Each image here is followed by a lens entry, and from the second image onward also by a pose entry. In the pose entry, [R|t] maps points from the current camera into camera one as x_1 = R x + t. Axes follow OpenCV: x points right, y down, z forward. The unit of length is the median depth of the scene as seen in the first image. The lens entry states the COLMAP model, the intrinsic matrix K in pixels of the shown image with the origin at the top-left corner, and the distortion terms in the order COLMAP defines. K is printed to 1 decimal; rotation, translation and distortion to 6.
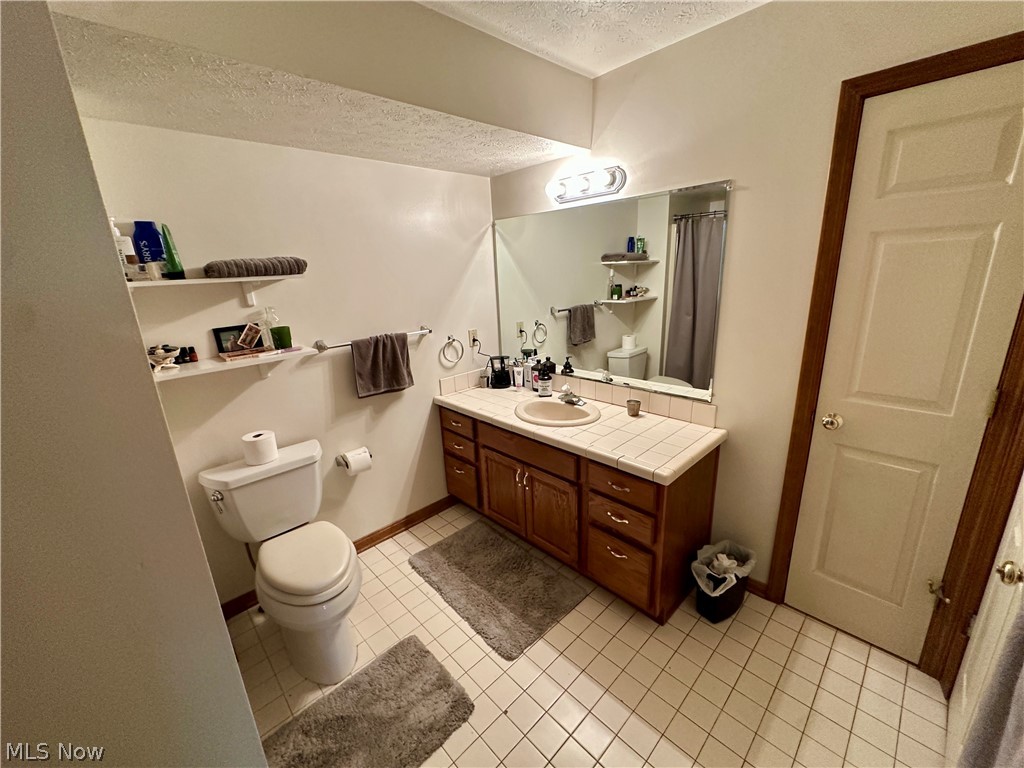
lens RADIAL K [[410.8, 0, 512.0], [0, 410.8, 383.3], [0, 0, 1]] dist [-0.003867, 0.000212]
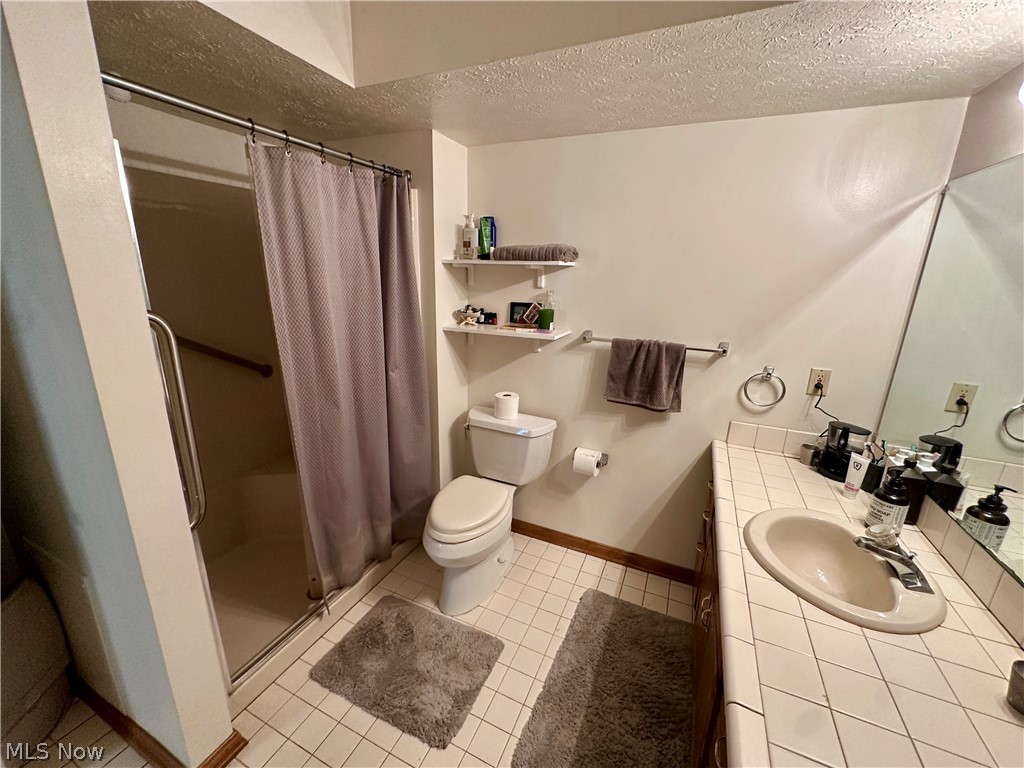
lens RADIAL K [[410.8, 0, 511.7], [0, 410.8, 382.8], [0, 0, 1]] dist [-0.003867, 0.000212]
pose [[0.368810, 0.299979, -0.879768, 0.408835], [-0.293461, 0.935660, 0.196014, -0.139243], [0.881963, 0.185886, 0.433113, 0.476136]]
